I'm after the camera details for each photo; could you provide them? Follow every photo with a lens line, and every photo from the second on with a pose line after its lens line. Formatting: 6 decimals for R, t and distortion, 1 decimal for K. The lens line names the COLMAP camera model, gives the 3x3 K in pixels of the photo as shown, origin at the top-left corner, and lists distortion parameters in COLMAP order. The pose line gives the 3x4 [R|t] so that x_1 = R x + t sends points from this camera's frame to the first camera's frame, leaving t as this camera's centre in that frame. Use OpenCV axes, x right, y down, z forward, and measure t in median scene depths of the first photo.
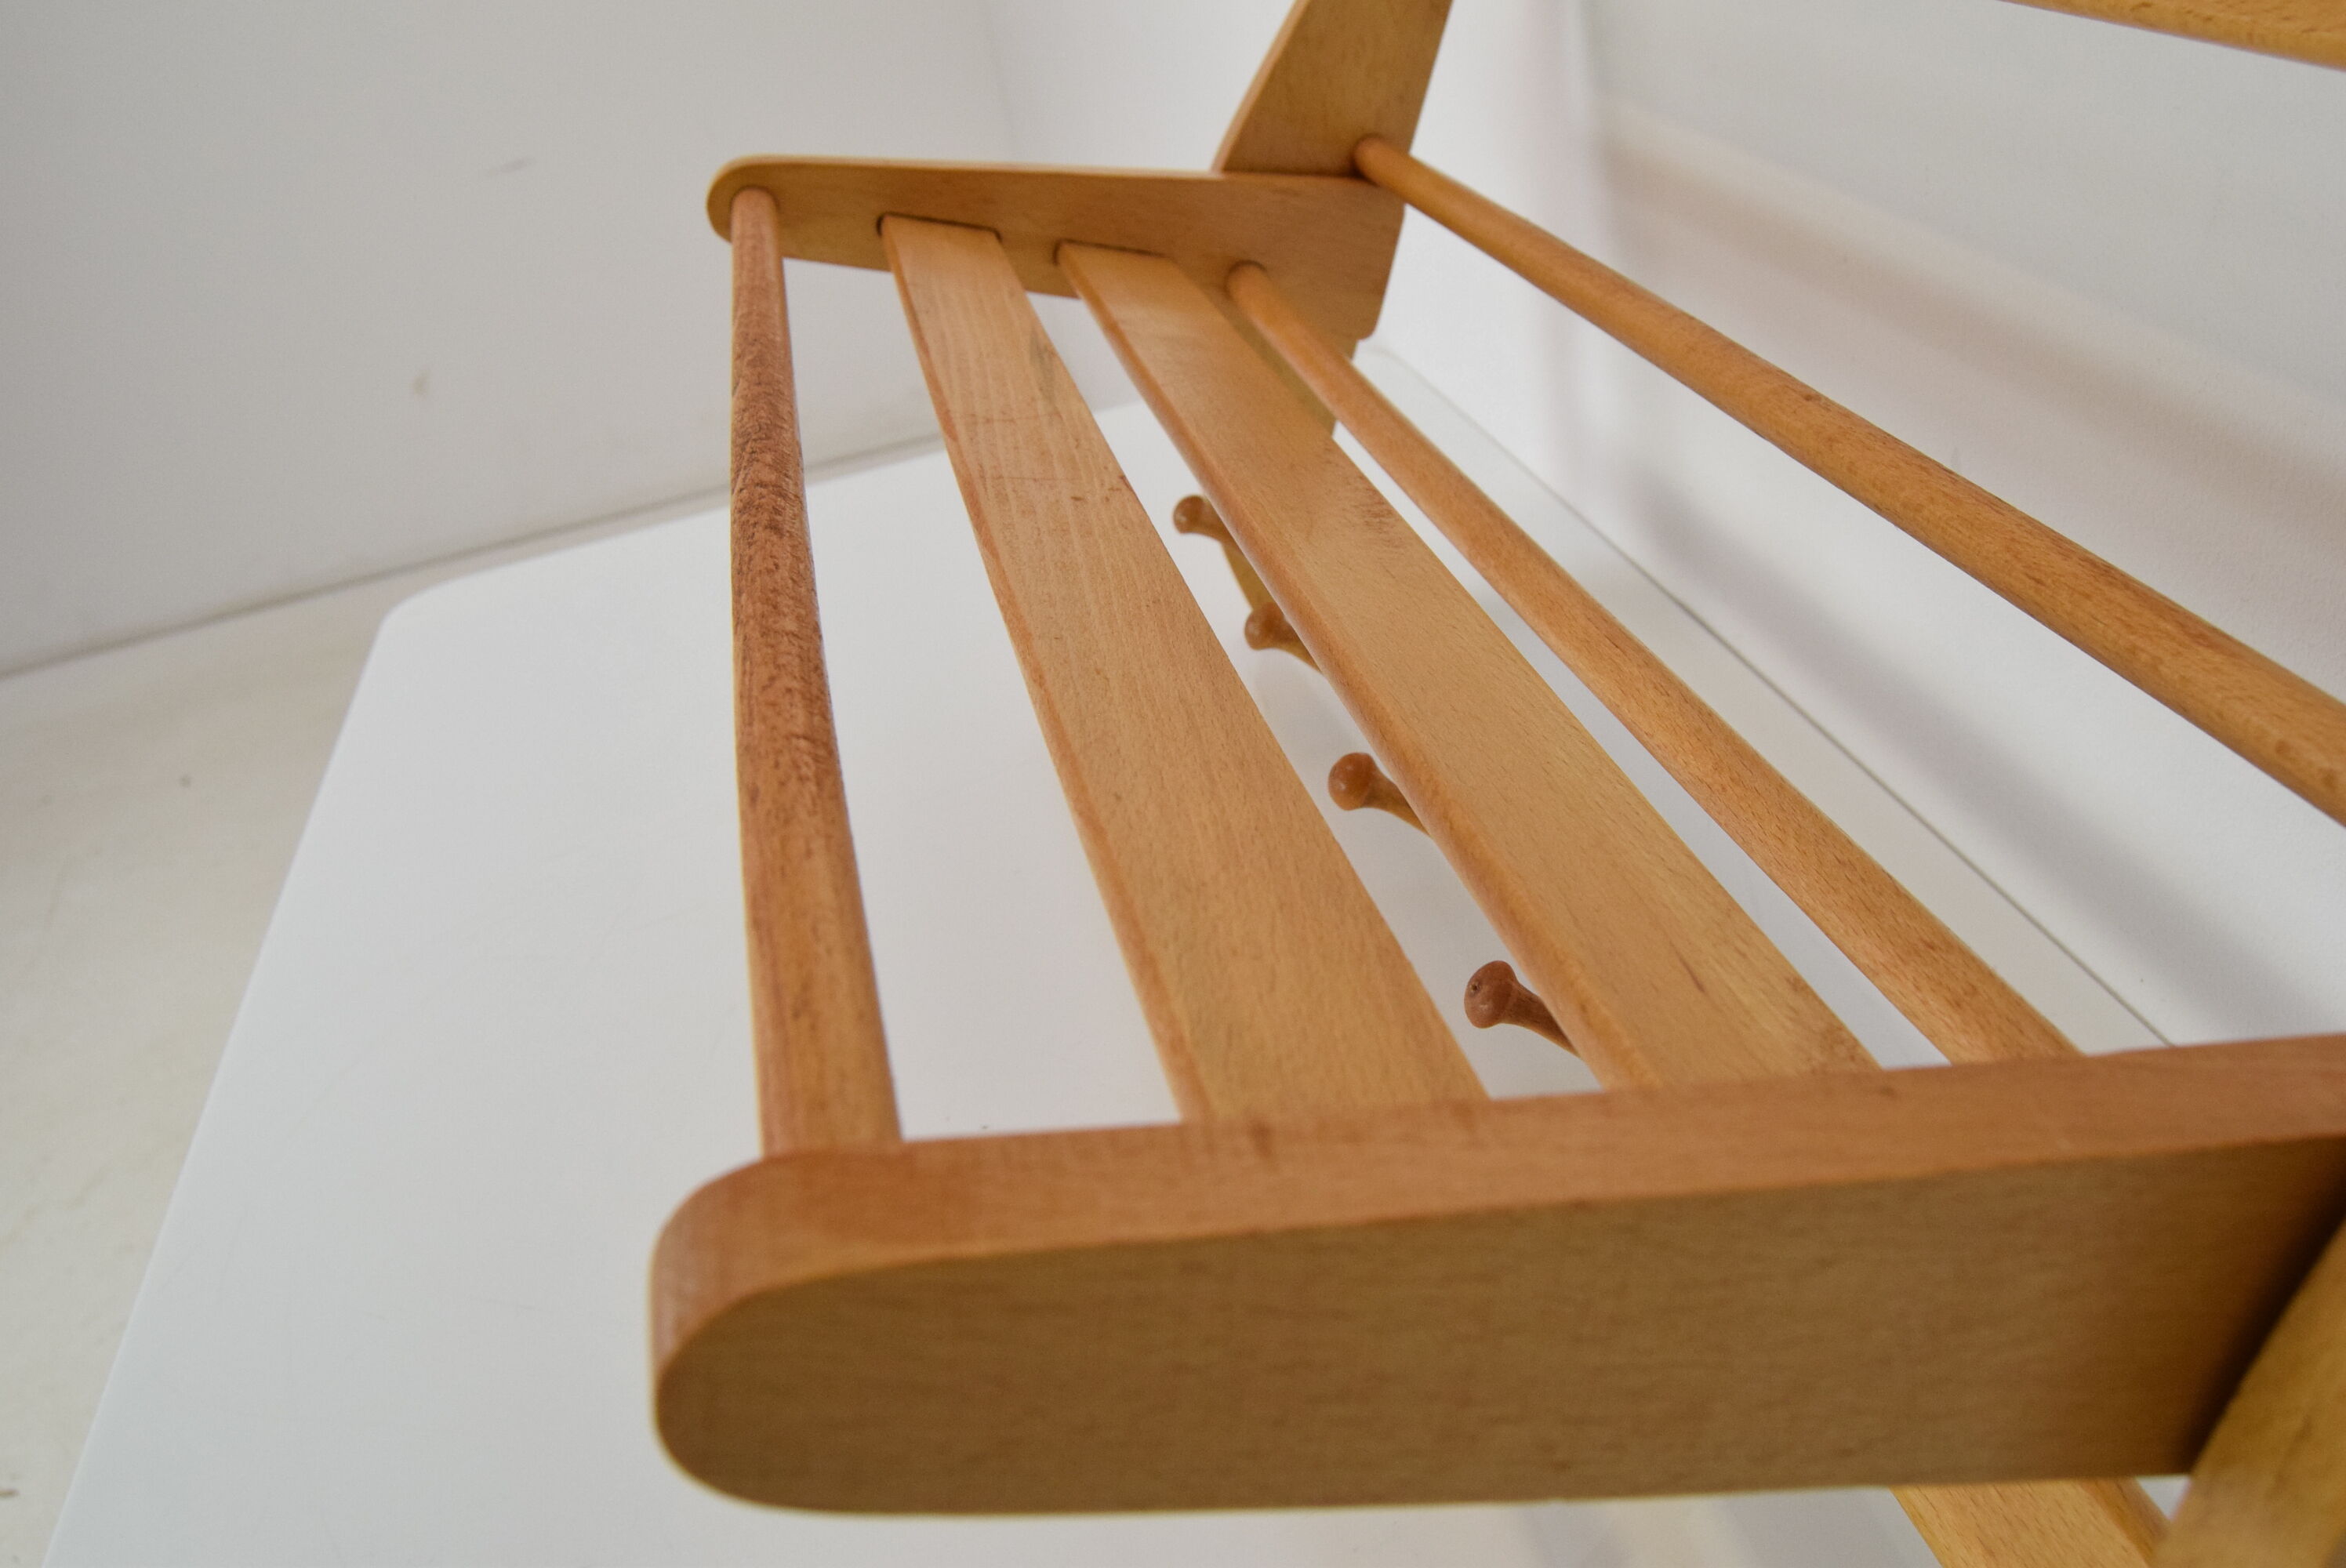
lens RADIAL K [[1992.6, 0, 1179.6], [0, 1992.6, 773.6], [0, 0, 1]] dist [-0.088013, 0.011680]
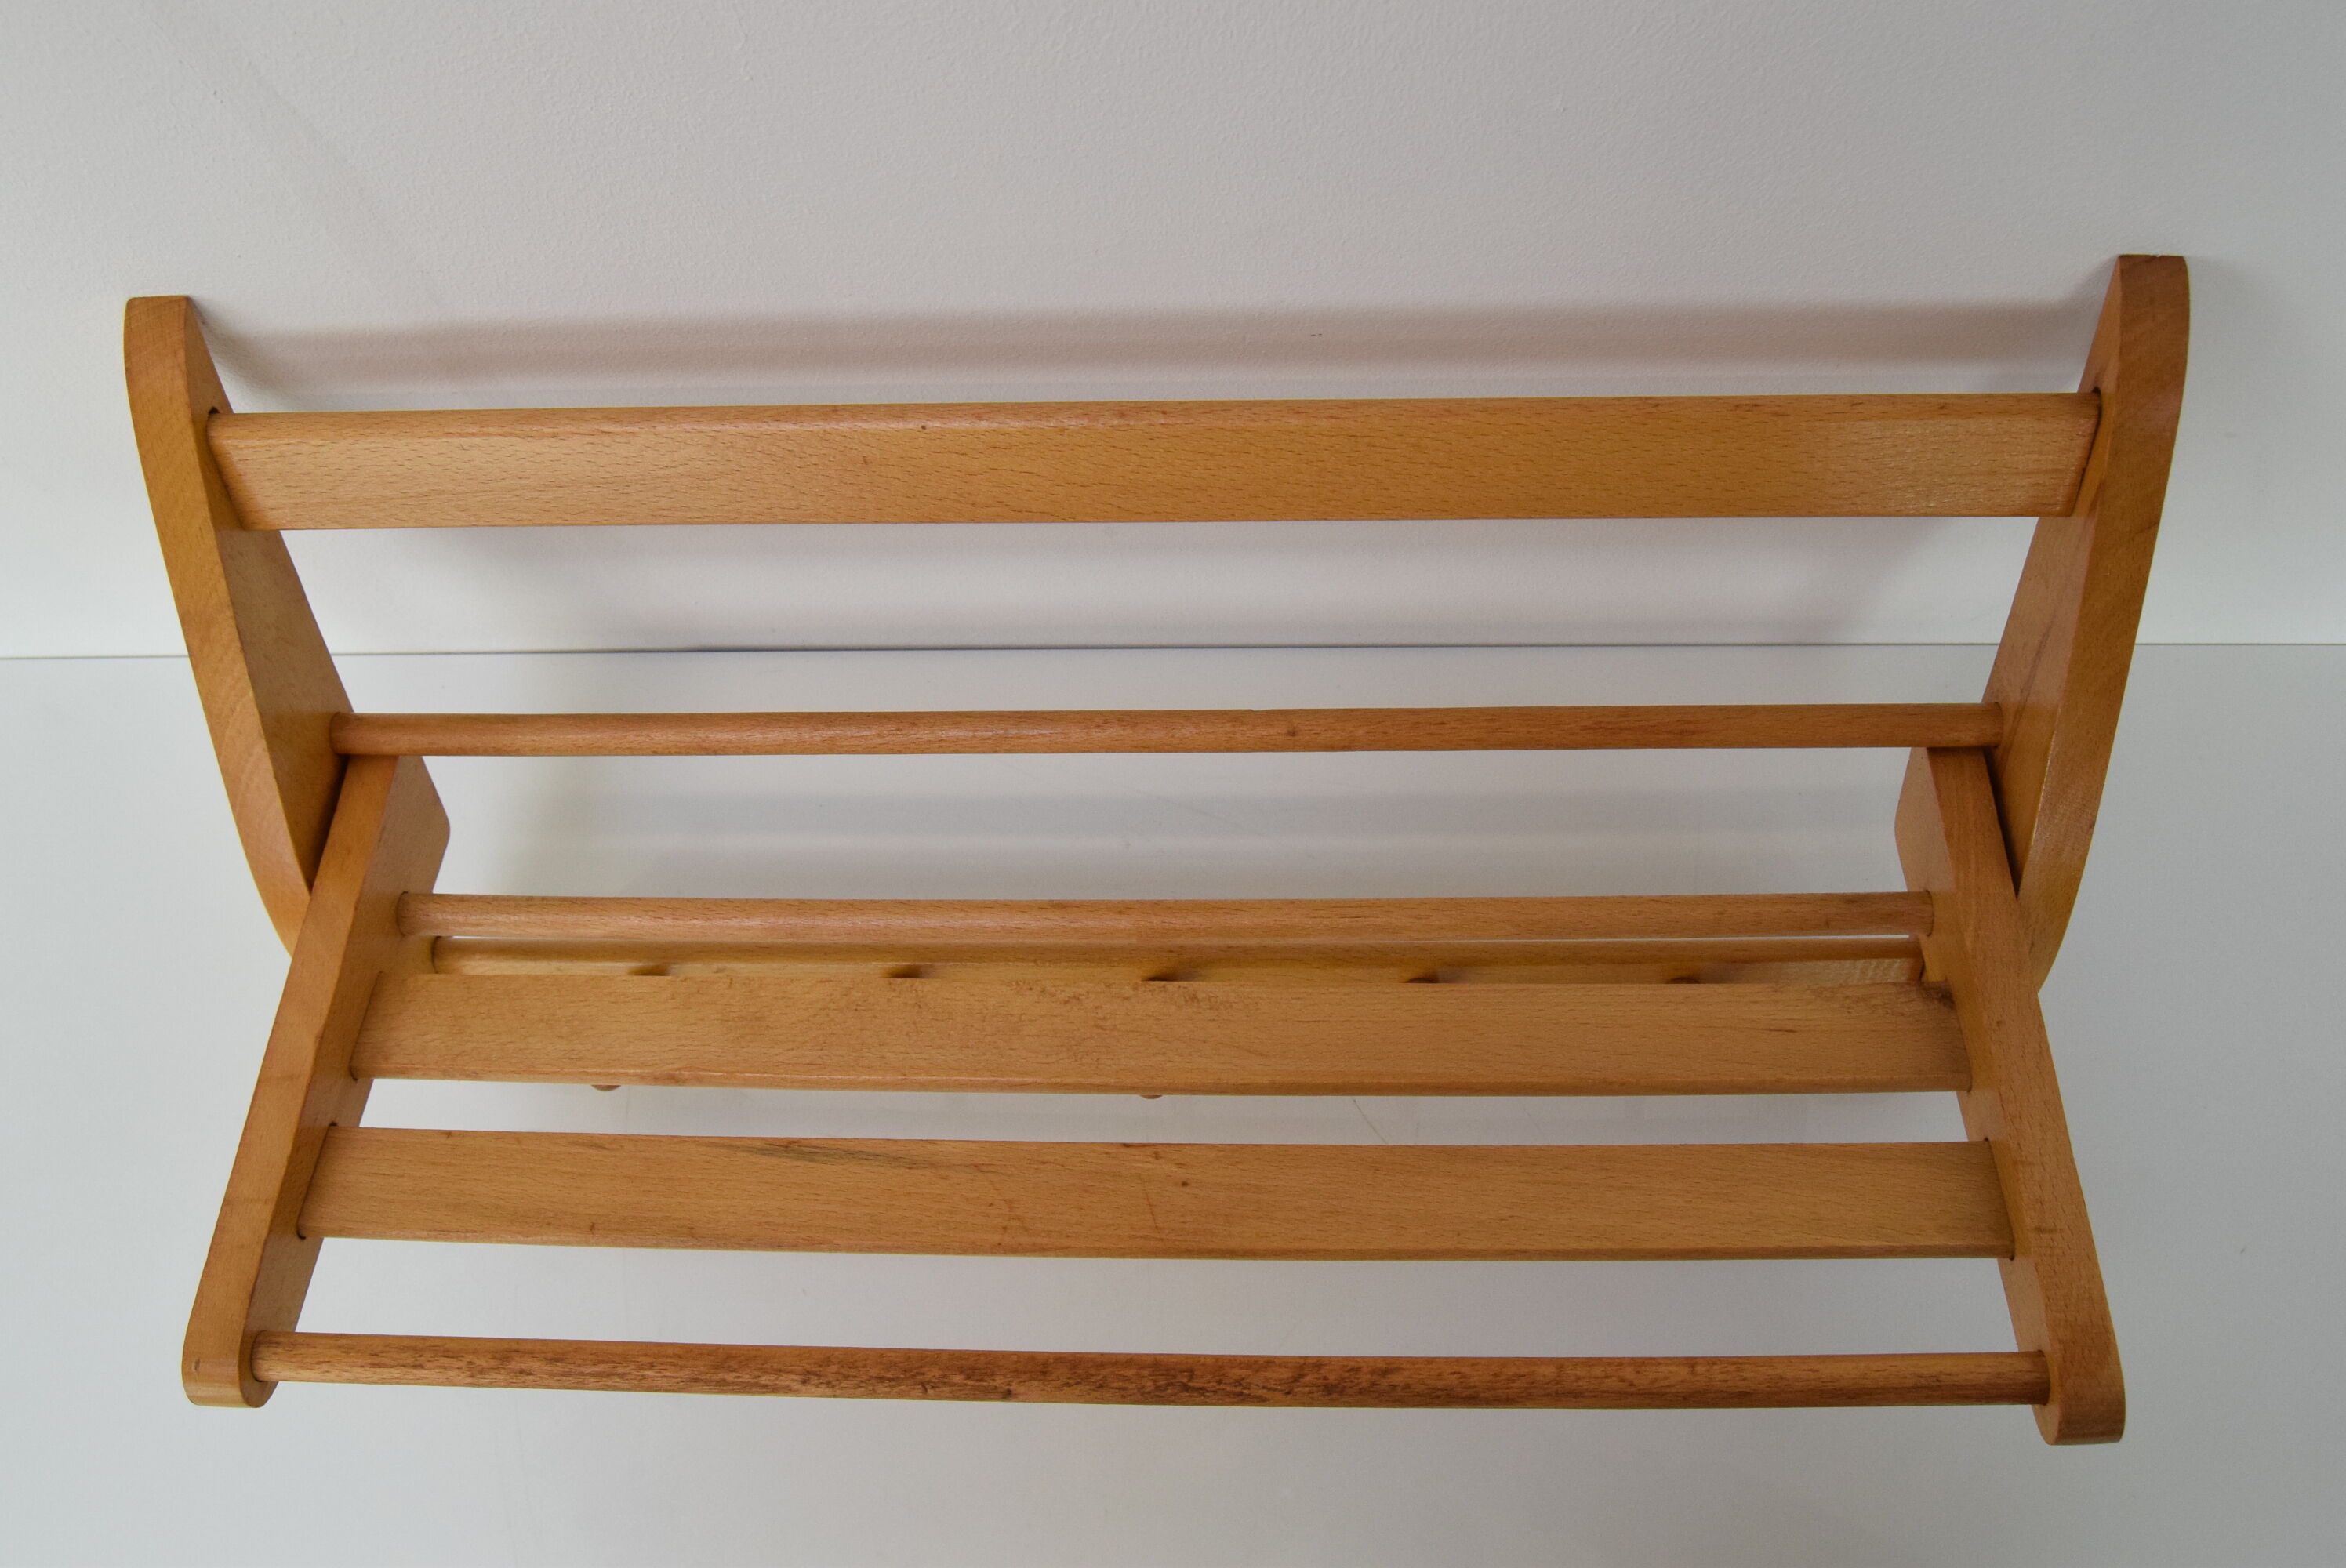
lens RADIAL K [[2254.7, 0, 1173.0], [0, 2254.7, 784.0], [0, 0, 1]] dist [-0.088464, 0.067101]
pose [[0.242116, -0.846149, 0.474776, -0.529842], [0.508499, 0.527409, 0.680638, -1.278990], [-0.826322, 0.076630, 0.557960, 0.061971]]
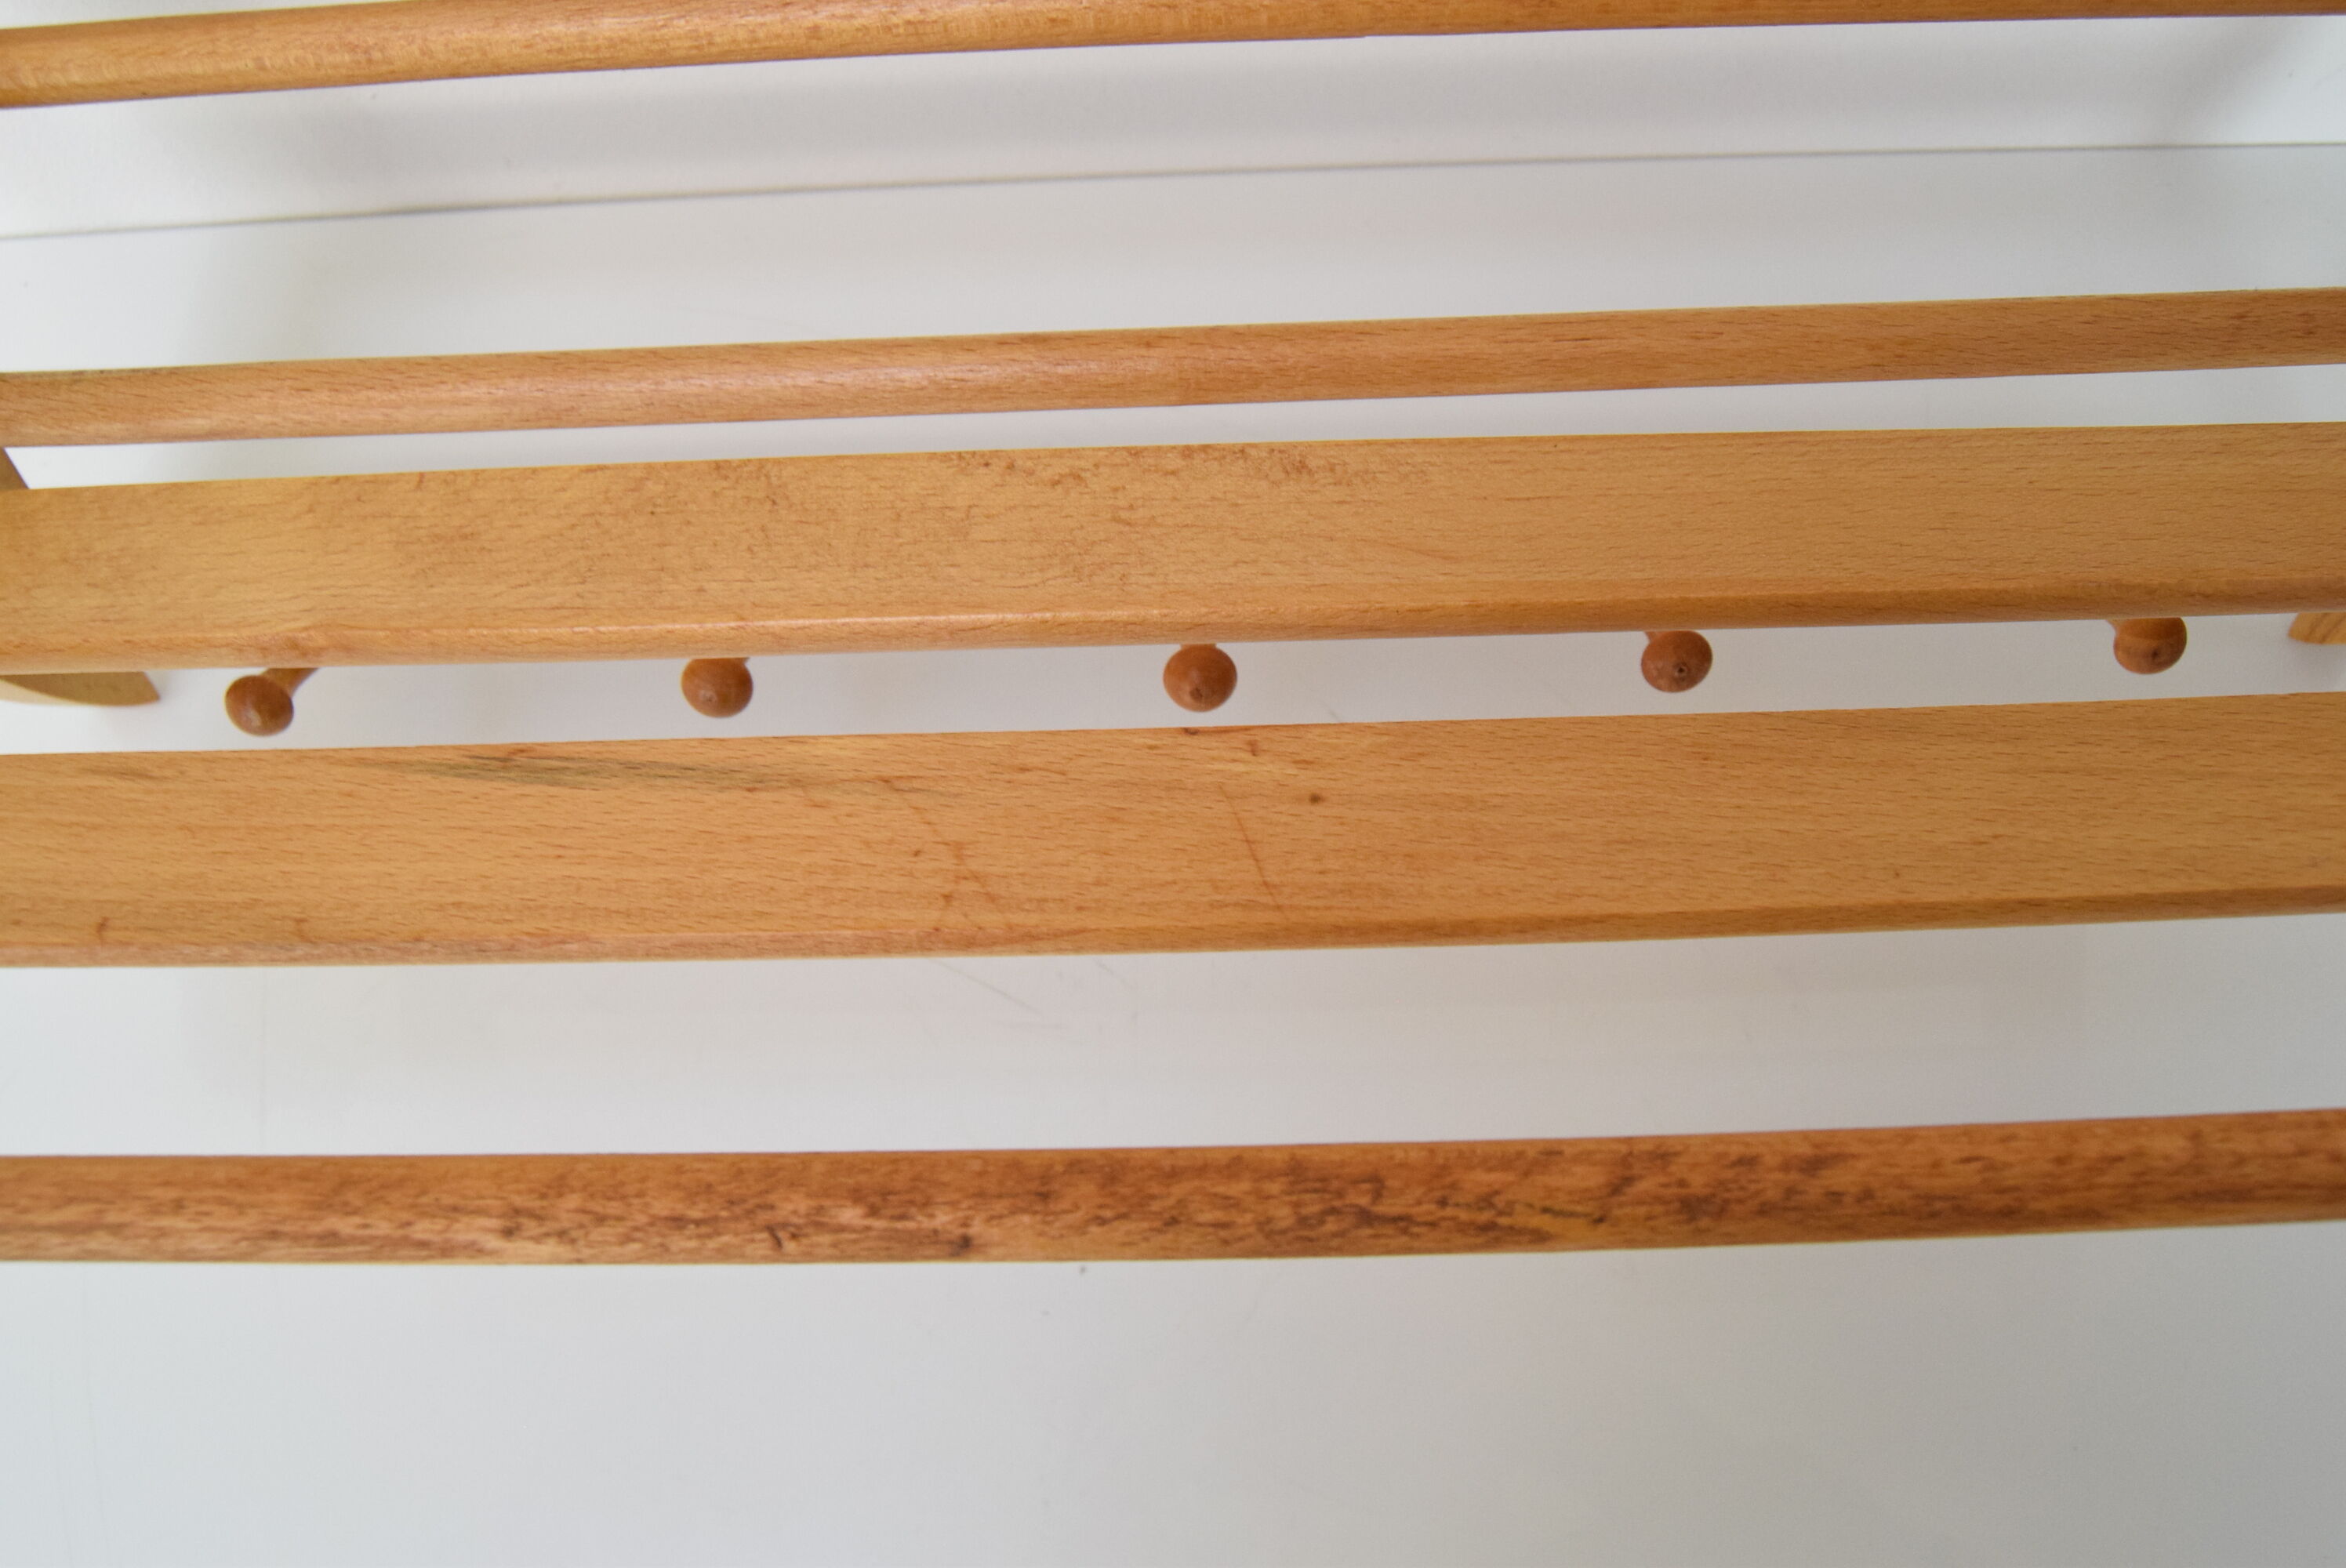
lens RADIAL K [[1992.6, 0, 1179.6], [0, 1992.6, 773.6], [0, 0, 1]] dist [-0.088013, 0.011680]
pose [[0.202061, -0.876791, 0.436359, -0.327403], [0.495207, 0.475864, 0.726859, -0.615395], [-0.844950, 0.069218, 0.530347, 0.601707]]
